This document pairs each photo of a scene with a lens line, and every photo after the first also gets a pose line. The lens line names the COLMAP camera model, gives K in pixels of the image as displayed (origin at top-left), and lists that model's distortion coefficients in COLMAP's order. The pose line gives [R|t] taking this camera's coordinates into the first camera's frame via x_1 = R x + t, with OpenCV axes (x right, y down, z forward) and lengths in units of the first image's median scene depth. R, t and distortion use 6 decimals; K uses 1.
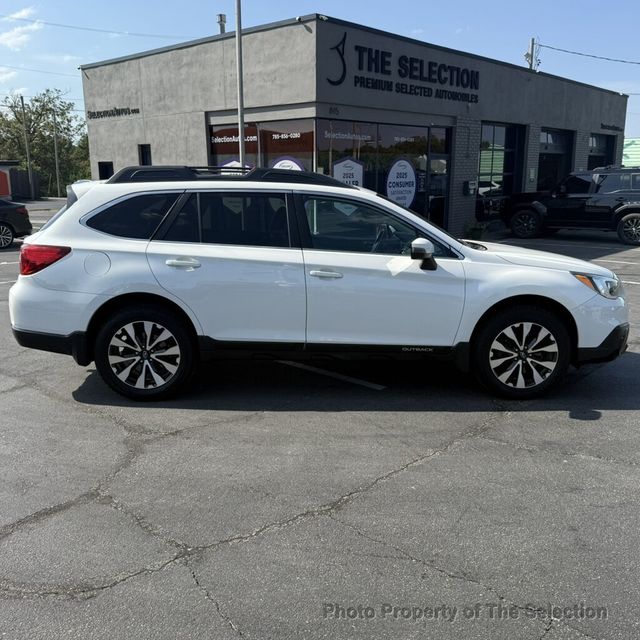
lens RADIAL K [[628.4, 0, 323.0], [0, 628.4, 323.2], [0, 0, 1]] dist [0.170830, -0.355893]
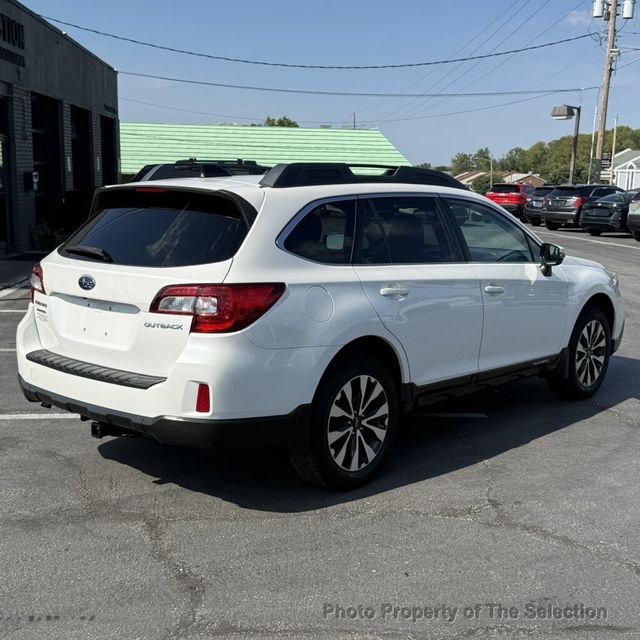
lens RADIAL K [[844.7, 0, 320.0], [0, 844.7, 320.0], [0, 0, 1]] dist [0.169196, -0.358359]
pose [[0.694264, -0.109170, 0.711393, -0.956535], [0.141319, 0.989865, 0.013989, -0.082821], [-0.705710, 0.090821, 0.702656, 0.336586]]
